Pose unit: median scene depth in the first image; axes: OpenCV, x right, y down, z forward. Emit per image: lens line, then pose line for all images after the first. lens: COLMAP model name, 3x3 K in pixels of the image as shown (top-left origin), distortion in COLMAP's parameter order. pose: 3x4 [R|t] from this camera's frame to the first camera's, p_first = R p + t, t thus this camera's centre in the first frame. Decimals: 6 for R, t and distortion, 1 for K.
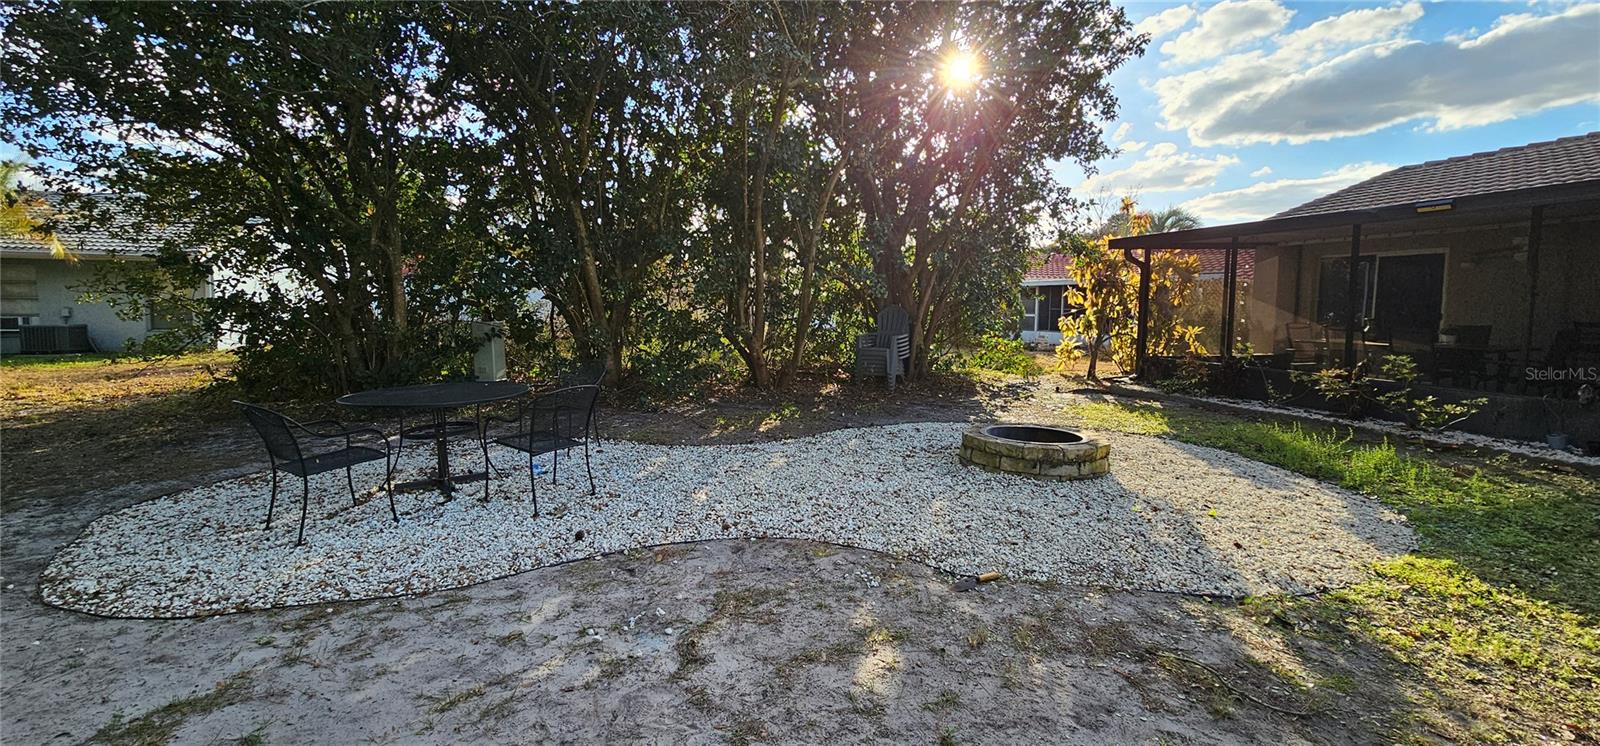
lens RADIAL K [[654.6, 0, 805.4], [0, 654.6, 354.9], [0, 0, 1]] dist [0.000521, 0.000303]
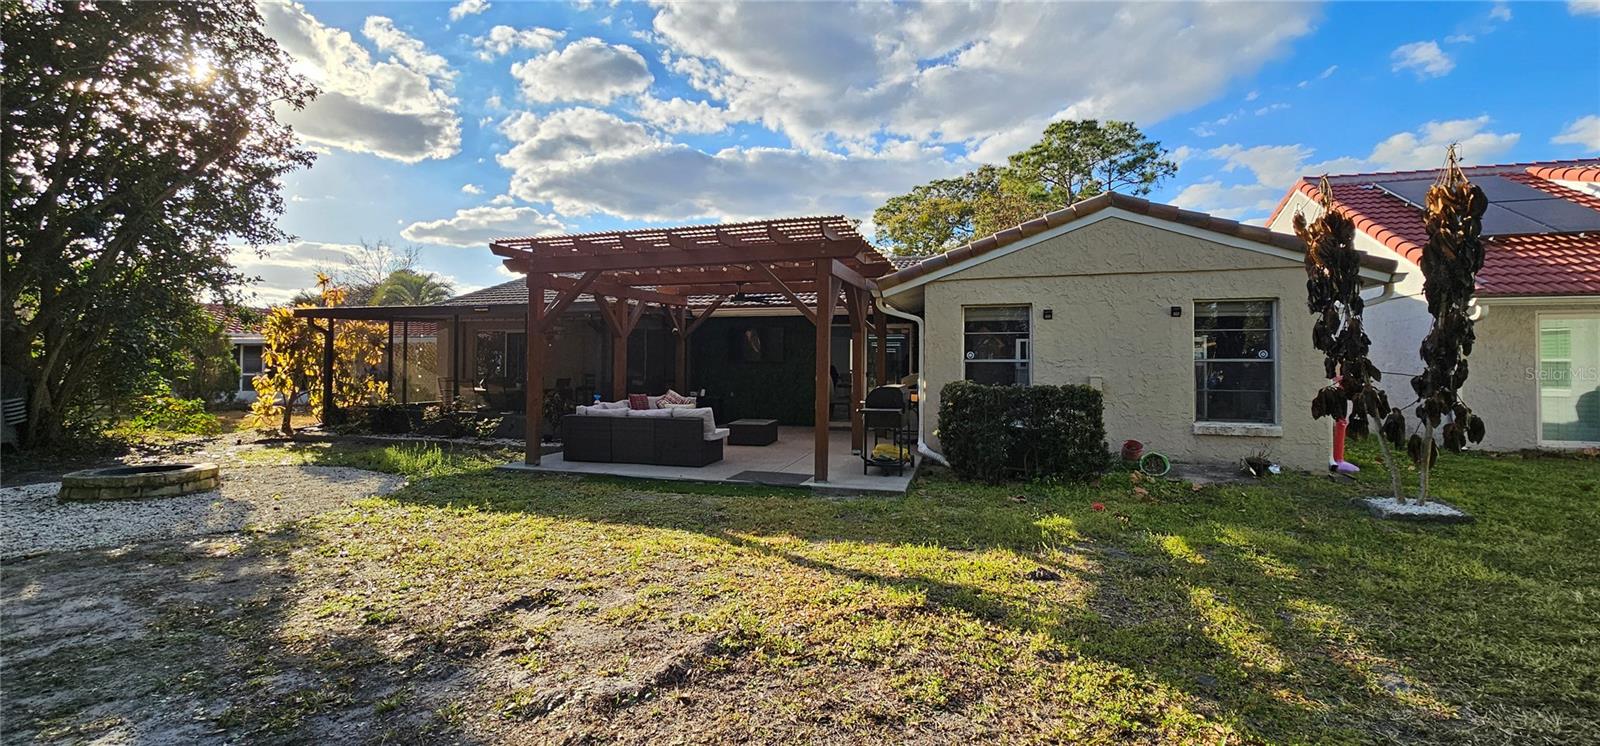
lens RADIAL K [[654.6, 0, 805.4], [0, 654.6, 354.9], [0, 0, 1]] dist [0.000521, 0.000303]
pose [[0.559735, 0.011973, 0.828585, 0.008384], [0.061602, 0.996528, -0.056014, 0.030016], [-0.826379, 0.082395, 0.557054, -0.448256]]
